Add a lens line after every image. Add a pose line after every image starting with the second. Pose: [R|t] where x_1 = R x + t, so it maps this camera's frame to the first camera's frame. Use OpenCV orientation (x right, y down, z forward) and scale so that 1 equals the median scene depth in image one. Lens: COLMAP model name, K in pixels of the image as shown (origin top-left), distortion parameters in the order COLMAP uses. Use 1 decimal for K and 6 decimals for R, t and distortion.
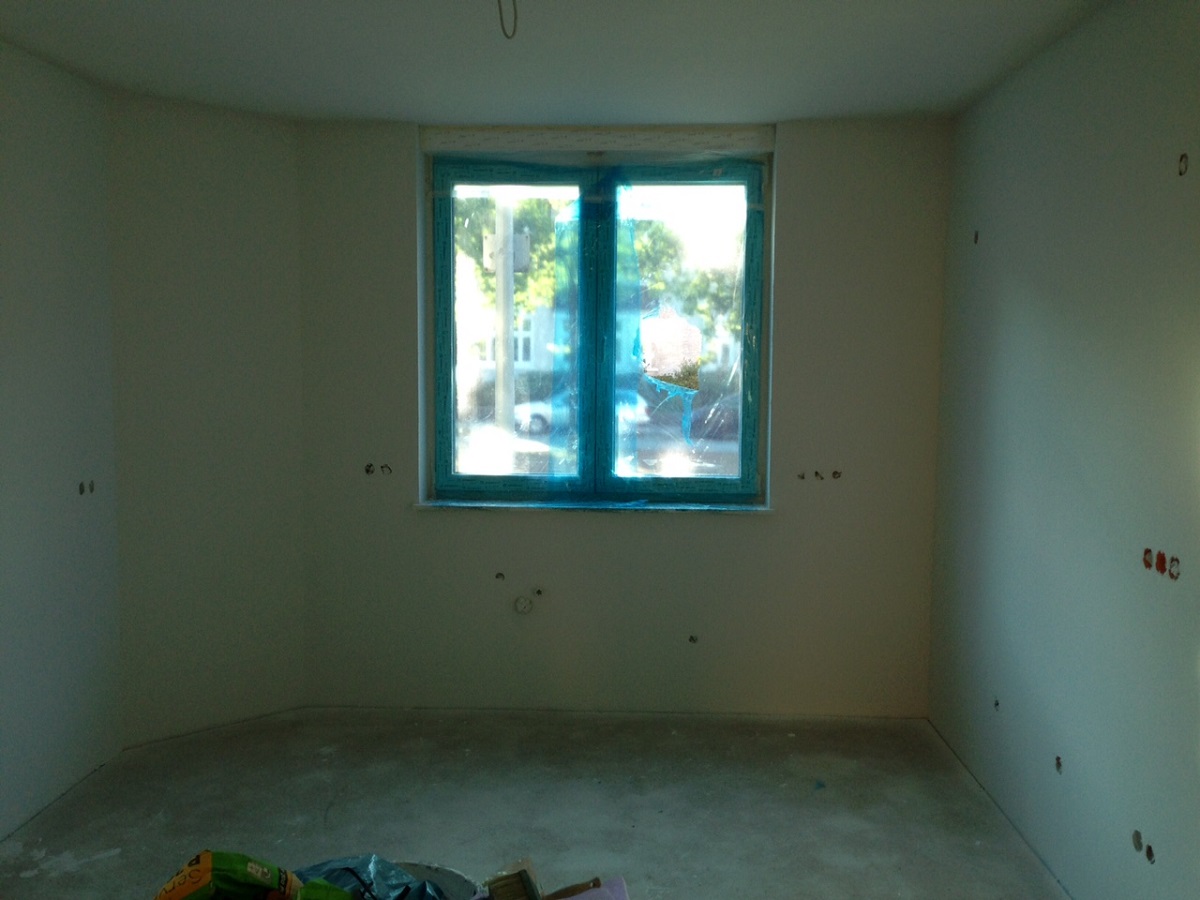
lens RADIAL K [[1111.3, 0, 600.0], [0, 1111.3, 450.0], [0, 0, 1]] dist [0.071831, -0.000313]
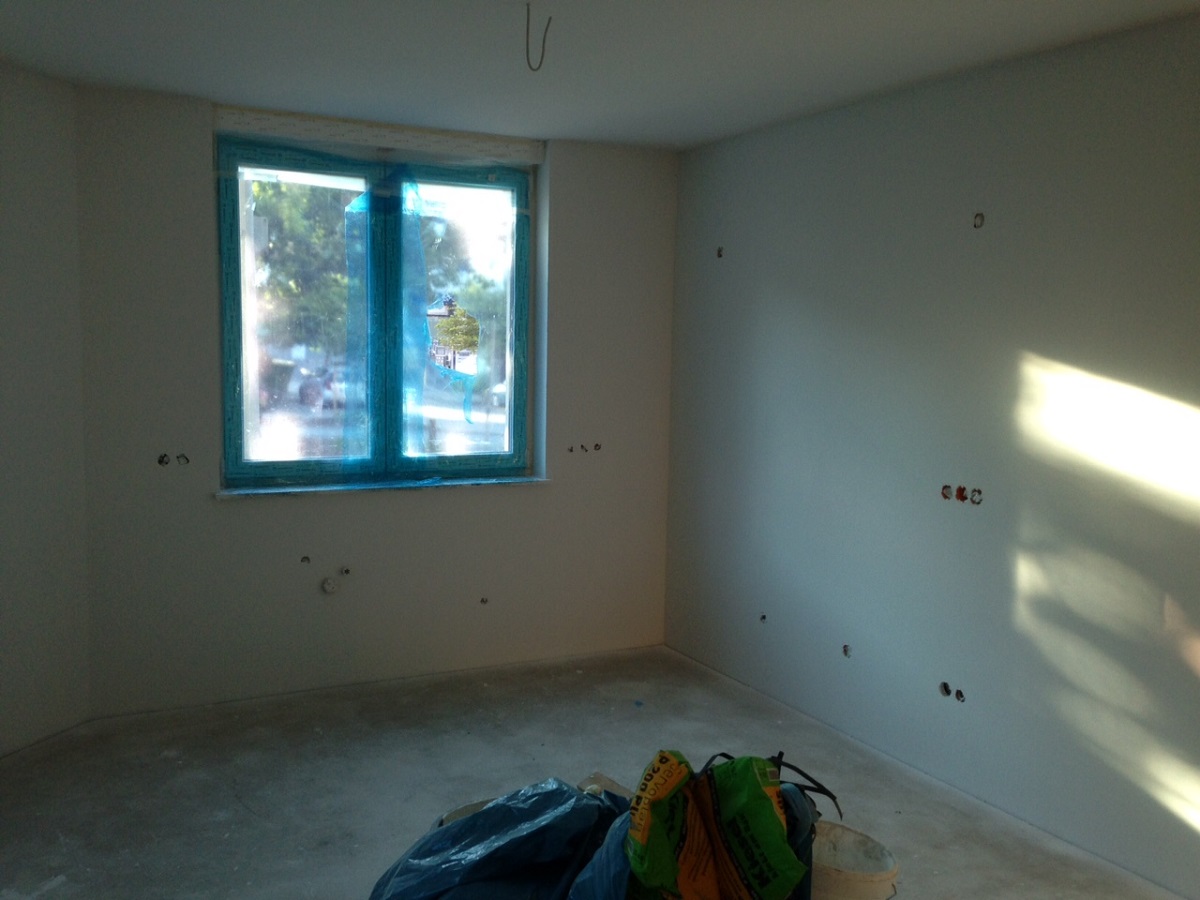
lens RADIAL K [[1111.3, 0, 600.0], [0, 1111.3, 450.0], [0, 0, 1]] dist [0.071831, -0.000313]
pose [[0.869180, -0.039207, 0.492938, -0.355580], [0.029852, 0.999194, 0.026838, -0.005833], [-0.493593, -0.008612, 0.869650, -0.016236]]
